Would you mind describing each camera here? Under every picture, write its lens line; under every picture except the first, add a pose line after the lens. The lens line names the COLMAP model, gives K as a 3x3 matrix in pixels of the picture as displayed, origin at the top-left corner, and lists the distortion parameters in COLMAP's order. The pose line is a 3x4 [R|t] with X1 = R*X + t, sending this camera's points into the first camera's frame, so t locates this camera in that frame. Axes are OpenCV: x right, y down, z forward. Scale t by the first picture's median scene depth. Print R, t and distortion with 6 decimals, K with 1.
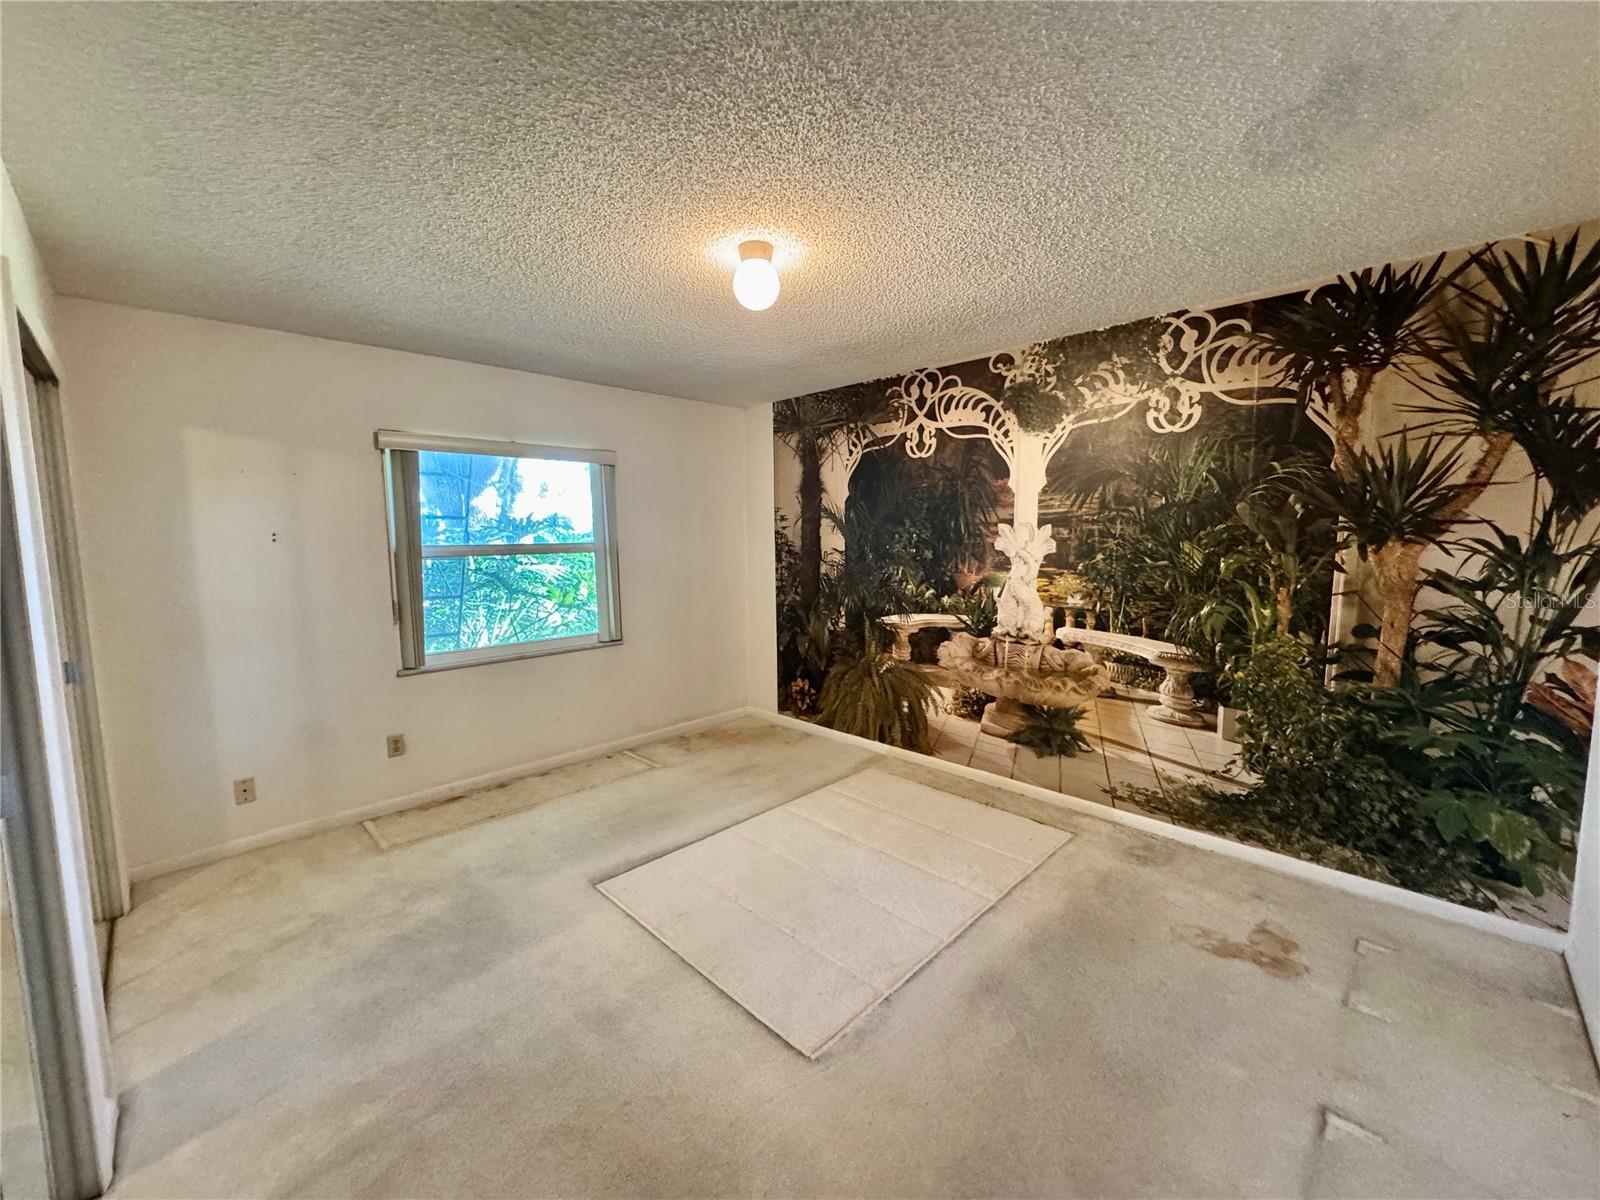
lens RADIAL K [[637.9, 0, 800.0], [0, 637.9, 600.0], [0, 0, 1]] dist [-0.001959, 0.000052]
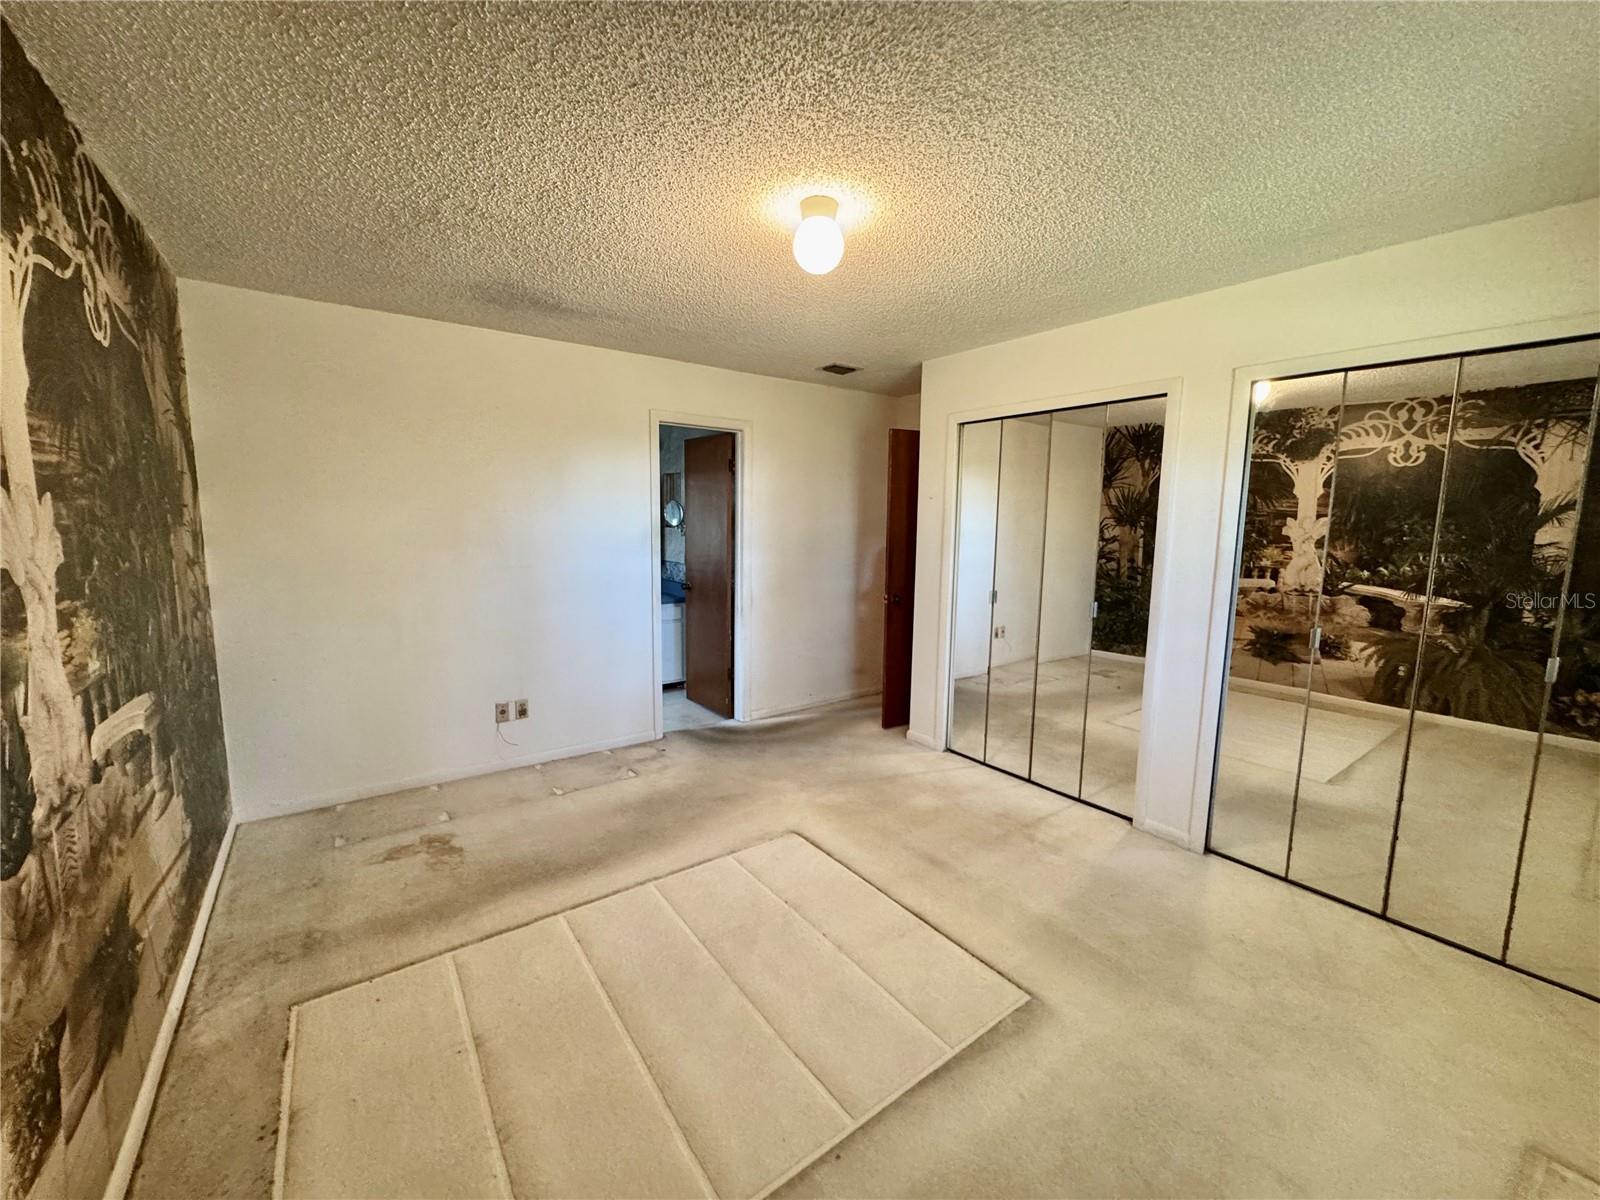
lens RADIAL K [[637.9, 0, 800.0], [0, 637.9, 600.0], [0, 0, 1]] dist [-0.001959, 0.000052]
pose [[-0.983563, -0.025726, 0.178722, -0.185046], [0.017088, 0.972094, 0.233968, -0.177863], [-0.179753, 0.233176, -0.955676, 1.651357]]
